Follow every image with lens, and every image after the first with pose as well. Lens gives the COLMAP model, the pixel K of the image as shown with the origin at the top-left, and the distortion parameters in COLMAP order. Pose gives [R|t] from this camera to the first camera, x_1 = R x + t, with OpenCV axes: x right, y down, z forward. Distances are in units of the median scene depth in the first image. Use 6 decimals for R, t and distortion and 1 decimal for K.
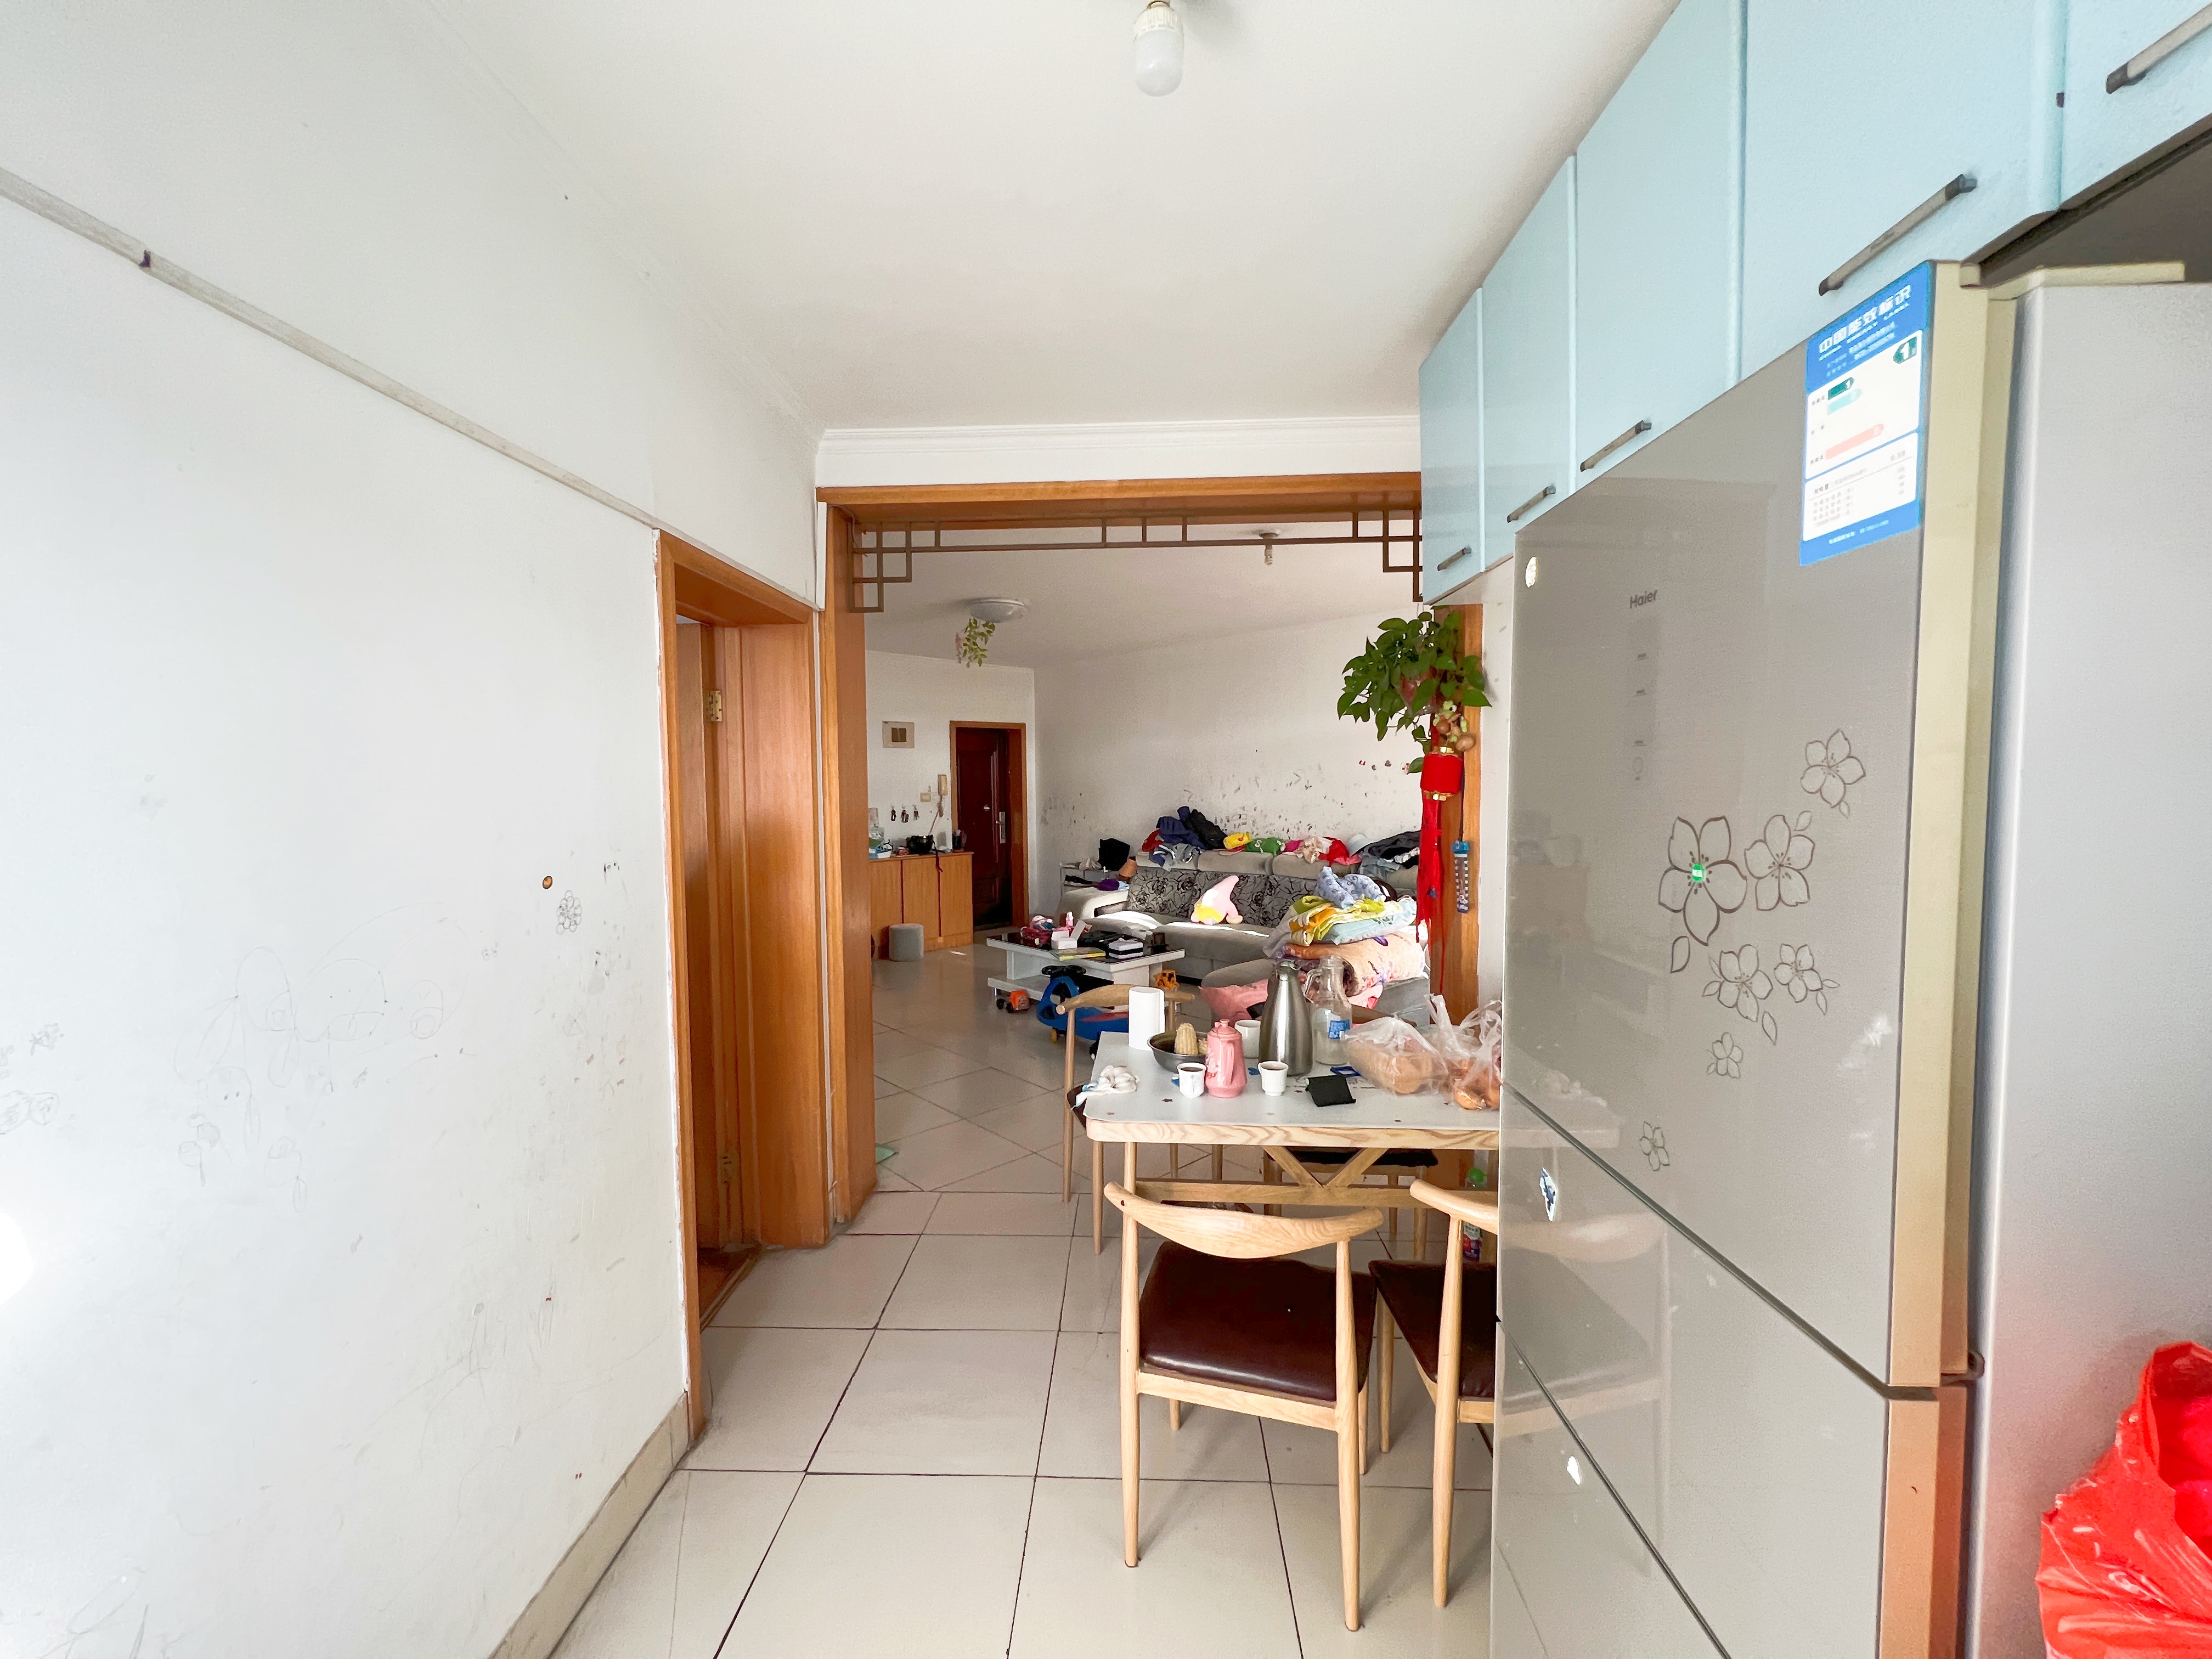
lens RADIAL K [[880.2, 0, 1106.0], [0, 880.2, 825.1], [0, 0, 1]] dist [0.000223, -0.000266]
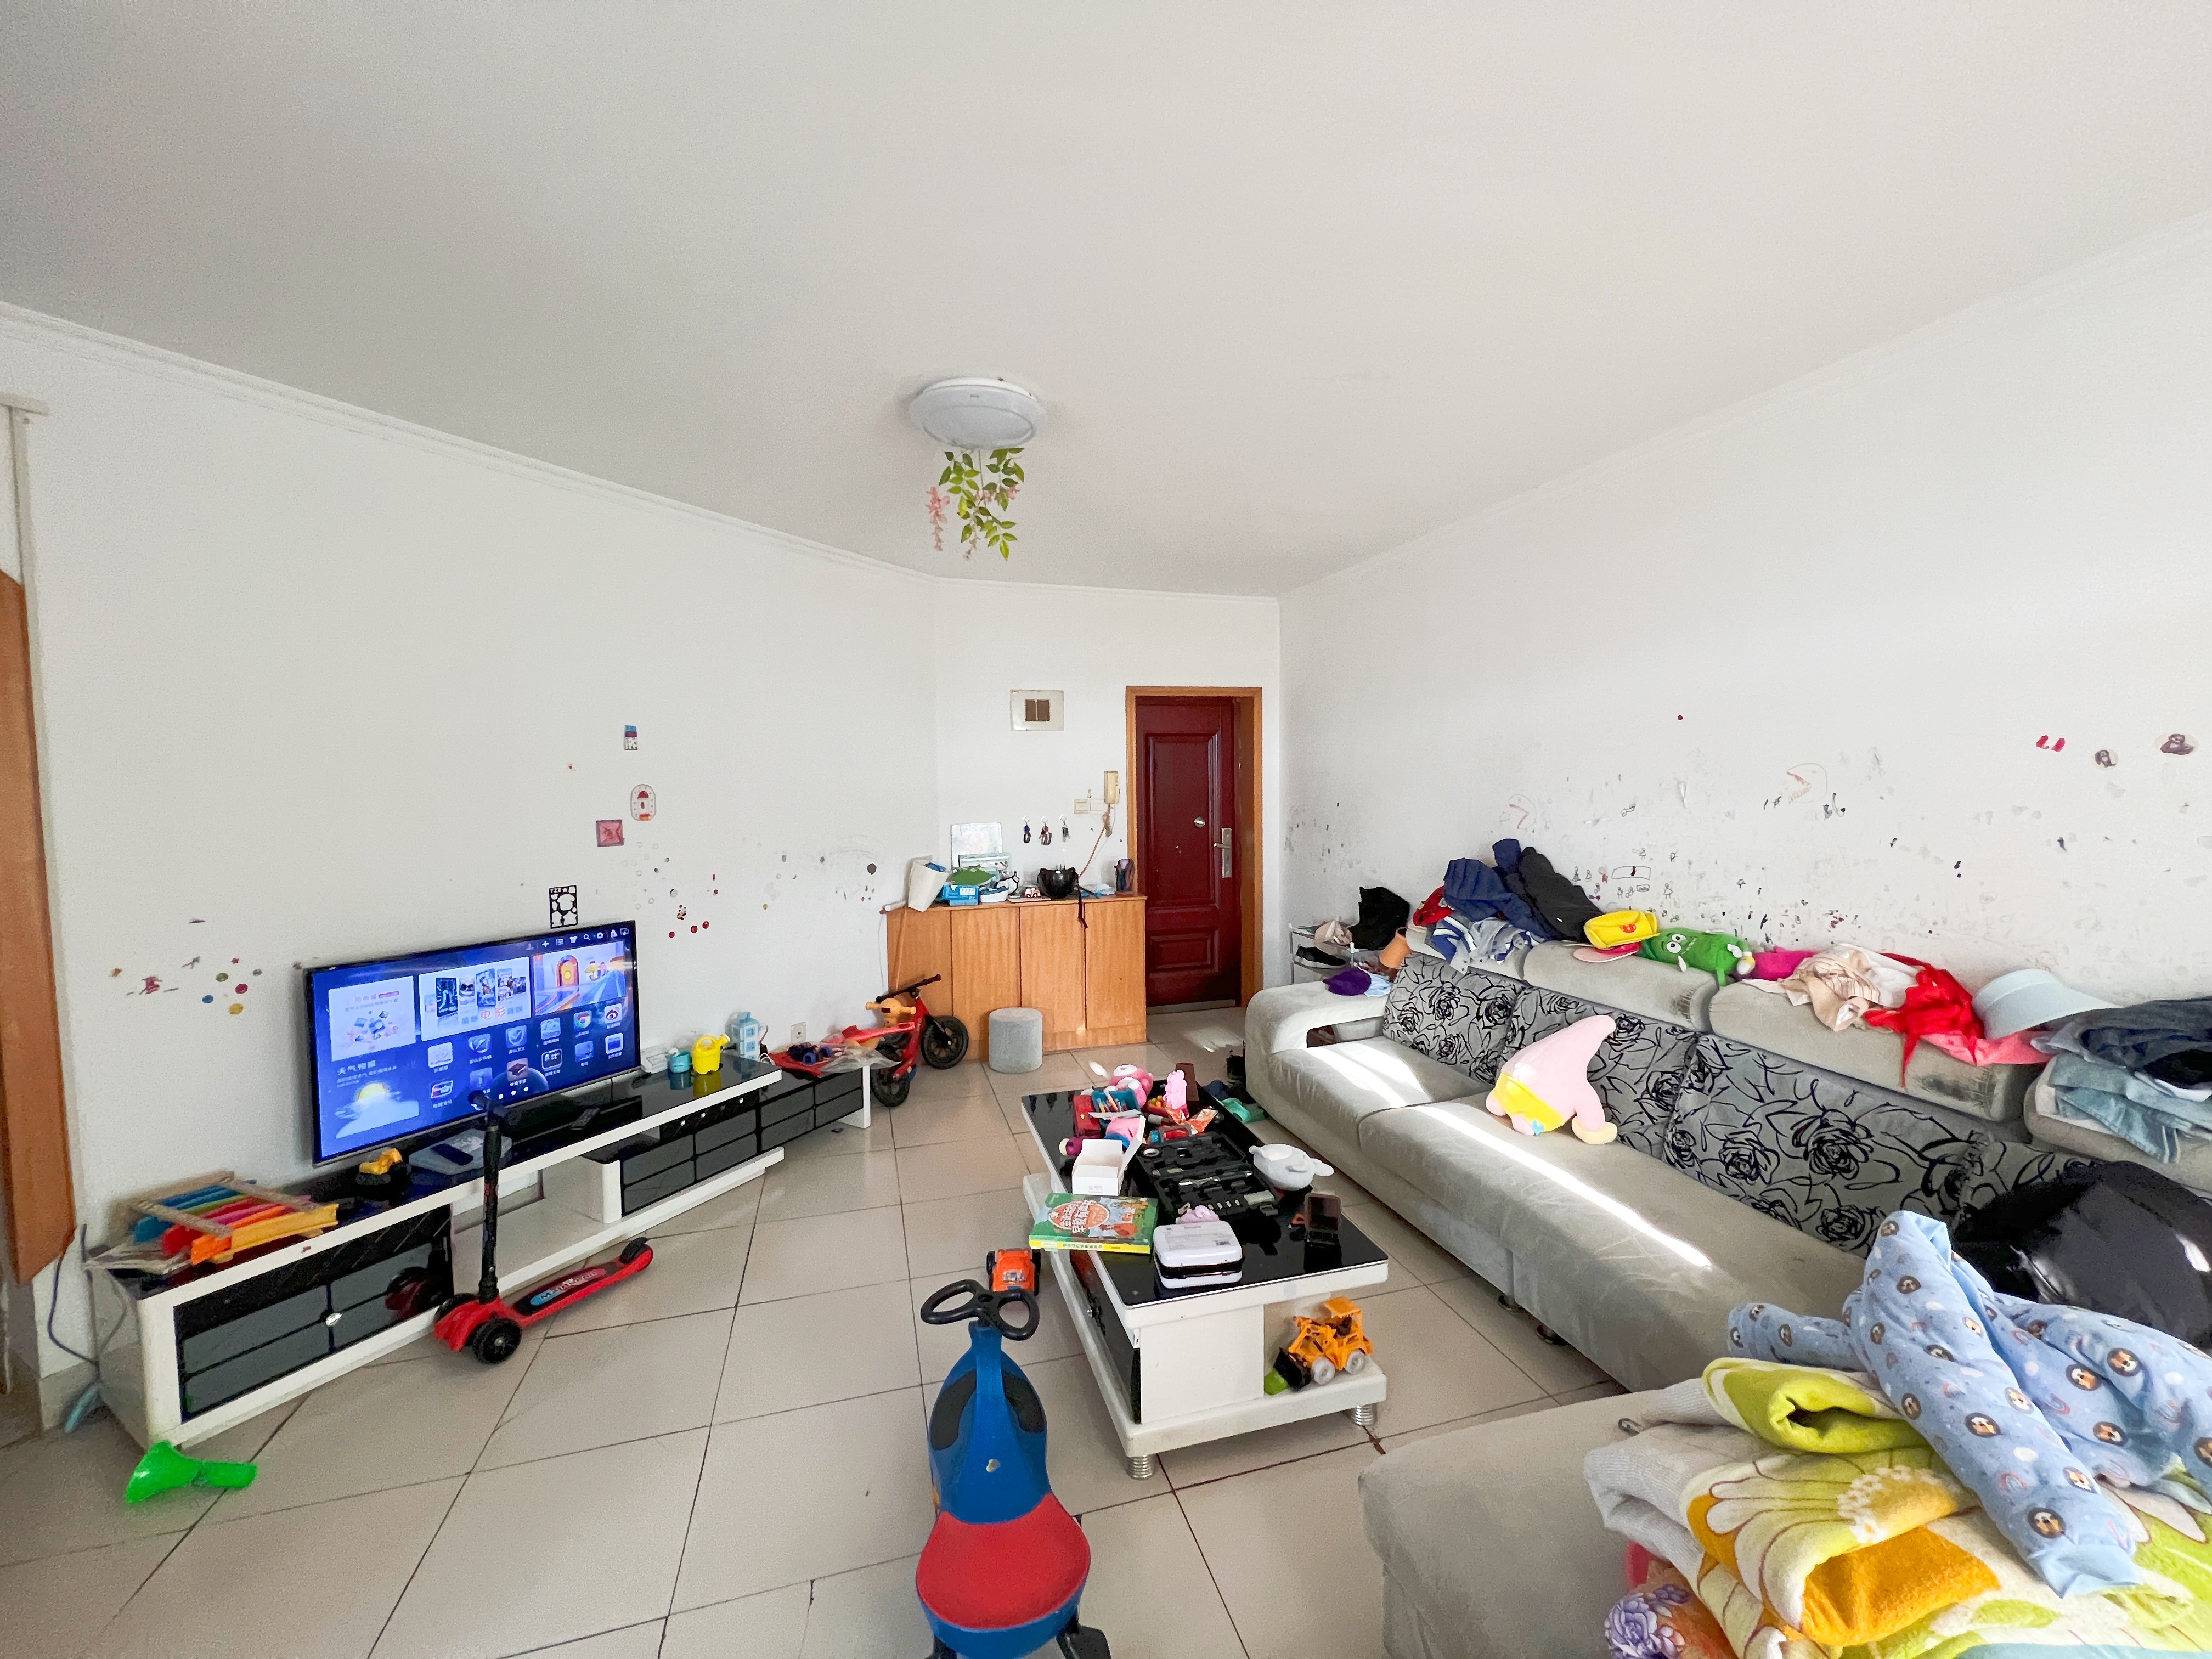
lens RADIAL K [[880.2, 0, 1106.0], [0, 880.2, 825.1], [0, 0, 1]] dist [0.000223, -0.000266]
pose [[0.892186, 0.027919, -0.450804, 0.111512], [-0.021446, 0.999581, 0.019463, -0.034193], [0.451158, -0.007697, 0.892411, 0.479815]]
